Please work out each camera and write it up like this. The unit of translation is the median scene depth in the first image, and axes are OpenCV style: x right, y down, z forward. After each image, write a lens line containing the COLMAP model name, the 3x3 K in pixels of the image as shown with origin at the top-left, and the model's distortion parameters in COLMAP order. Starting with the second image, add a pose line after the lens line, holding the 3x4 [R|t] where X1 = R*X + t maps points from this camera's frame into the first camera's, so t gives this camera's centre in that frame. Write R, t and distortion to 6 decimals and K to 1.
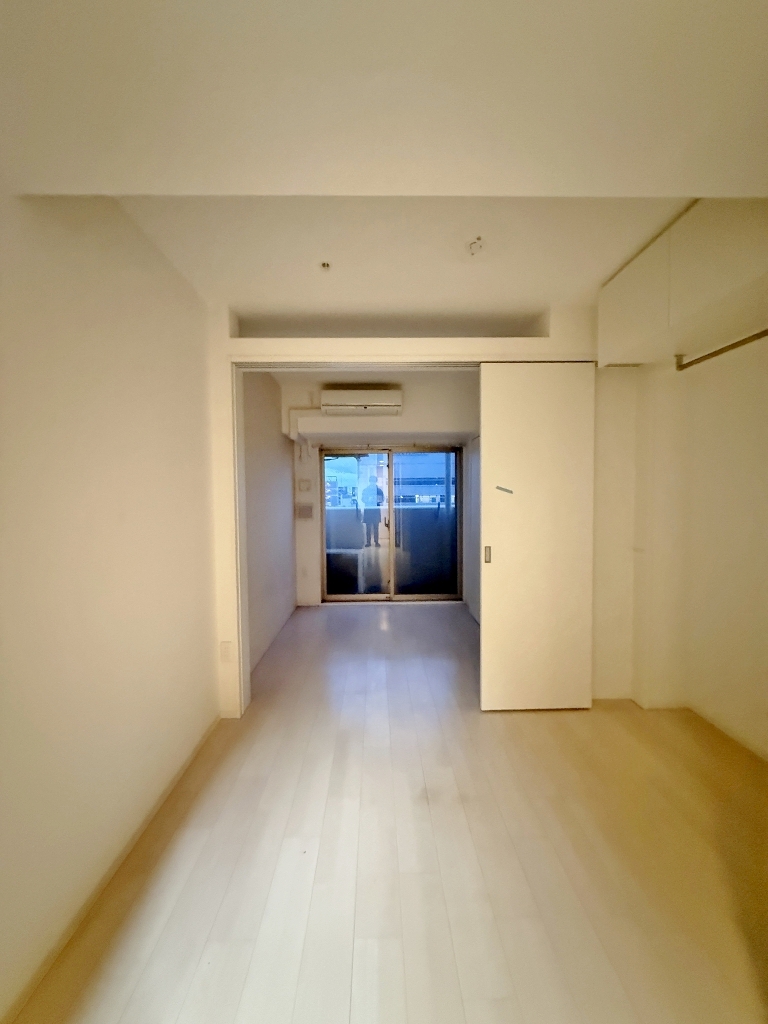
lens RADIAL K [[409.0, 0, 384.0], [0, 409.0, 512.0], [0, 0, 1]] dist [0.000288, -0.000083]
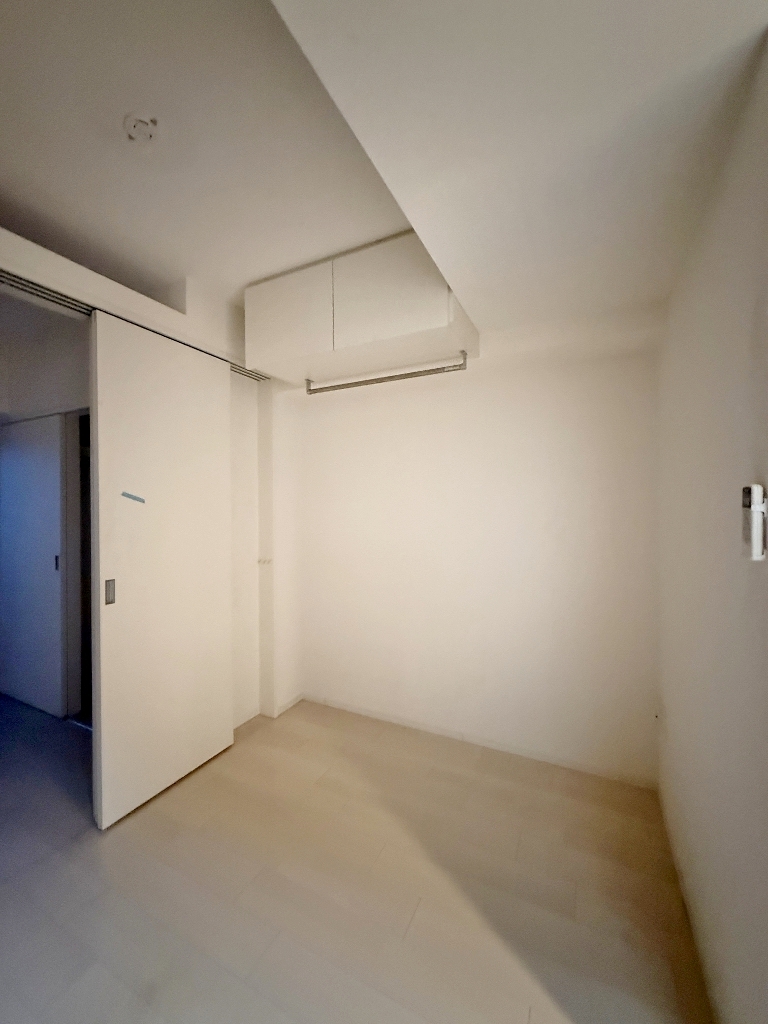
lens RADIAL K [[409.0, 0, 384.0], [0, 409.0, 512.0], [0, 0, 1]] dist [0.000288, -0.000083]
pose [[0.466742, 0.000448, 0.884394, -0.136322], [0.032256, 0.999326, -0.017530, -0.001836], [-0.883805, 0.036709, 0.466413, 0.272726]]
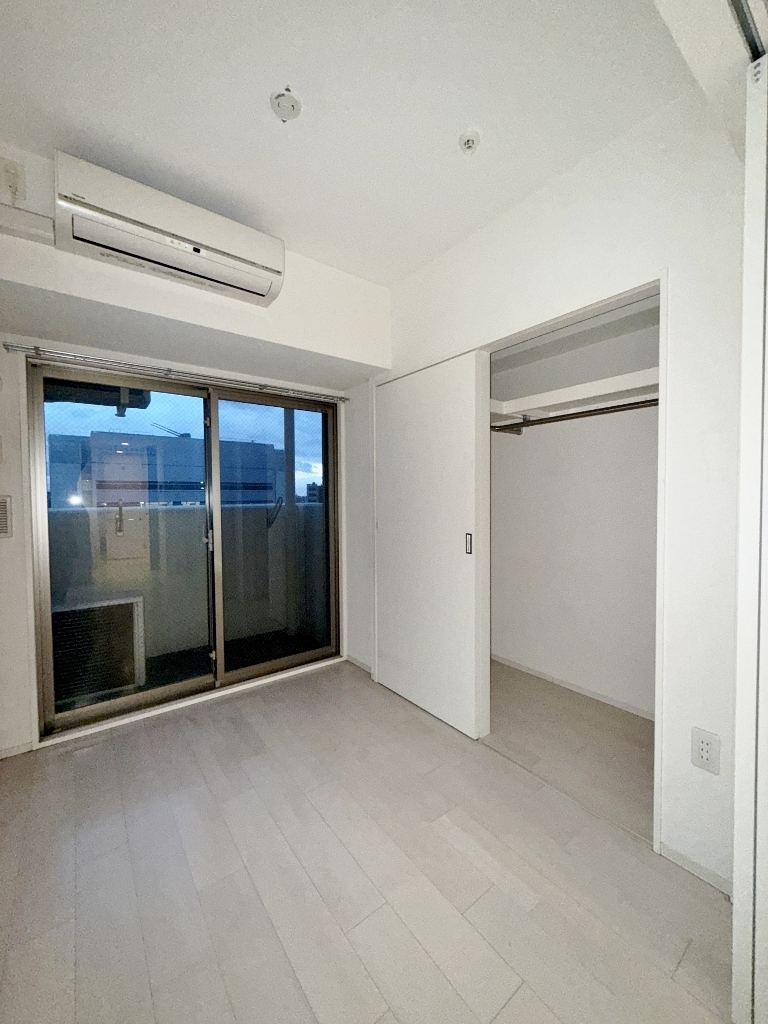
lens RADIAL K [[409.0, 0, 384.0], [0, 409.0, 512.0], [0, 0, 1]] dist [0.000288, -0.000083]
pose [[0.814779, -0.010571, 0.579675, -0.219137], [0.017042, 0.999838, -0.005721, 0.017282], [-0.579521, 0.014540, 0.814828, 0.954606]]
